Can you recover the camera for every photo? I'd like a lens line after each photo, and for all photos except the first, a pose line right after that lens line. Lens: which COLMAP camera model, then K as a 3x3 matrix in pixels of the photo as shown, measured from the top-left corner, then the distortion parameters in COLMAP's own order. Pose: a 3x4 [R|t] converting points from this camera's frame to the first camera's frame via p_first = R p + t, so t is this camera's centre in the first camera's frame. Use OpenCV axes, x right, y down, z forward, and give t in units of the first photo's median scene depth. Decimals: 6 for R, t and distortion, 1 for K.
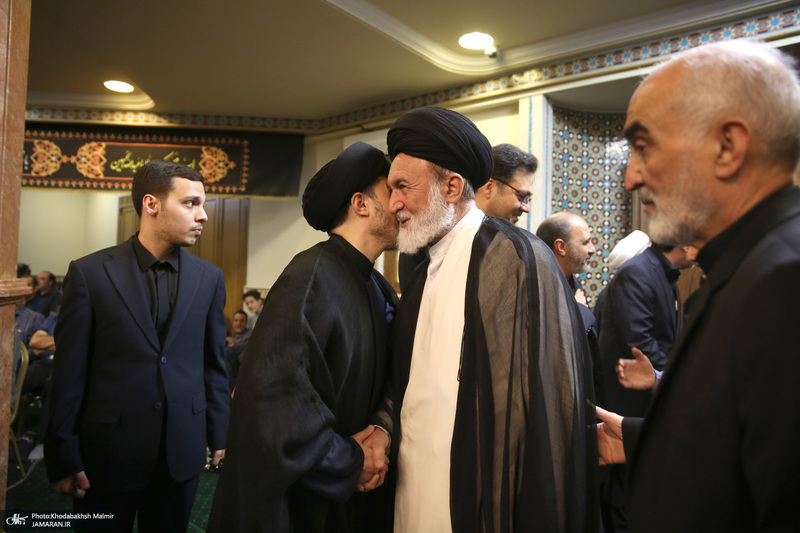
lens RADIAL K [[536.5, 0, 398.7], [0, 536.5, 267.9], [0, 0, 1]] dist [-0.112806, 0.079020]
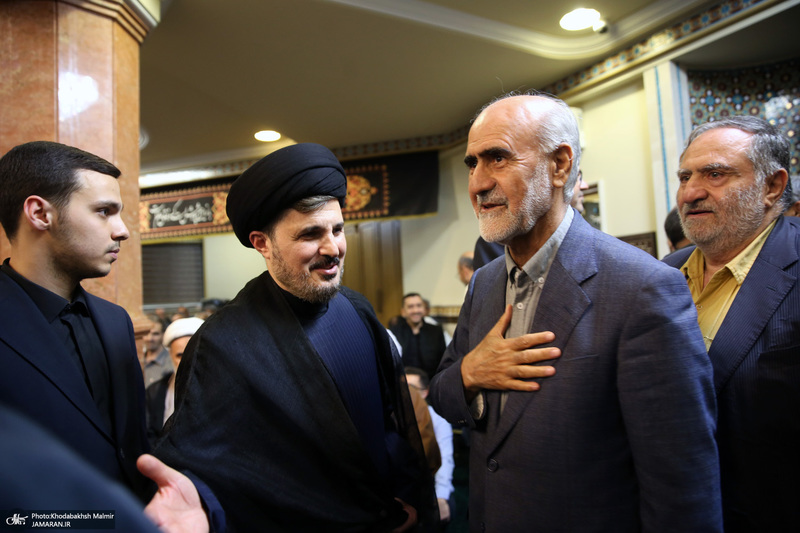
lens RADIAL K [[533.6, 0, 398.2], [0, 533.6, 267.2], [0, 0, 1]] dist [-0.114742, 0.079498]
pose [[0.928823, -0.096242, -0.357807, 0.096912], [0.088045, 0.995346, -0.039173, 0.002001], [0.359912, 0.004882, 0.932973, 0.038392]]
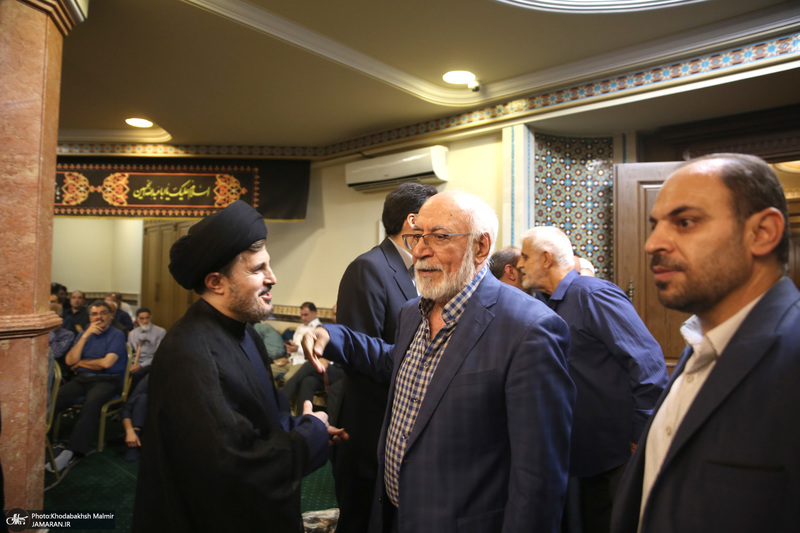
lens RADIAL K [[536.5, 0, 398.7], [0, 536.5, 267.9], [0, 0, 1]] dist [-0.112806, 0.079020]
pose [[0.998782, -0.017505, -0.046128, 0.048181], [0.016966, 0.999783, -0.012061, -0.020804], [0.046329, 0.011264, 0.998863, -0.062603]]
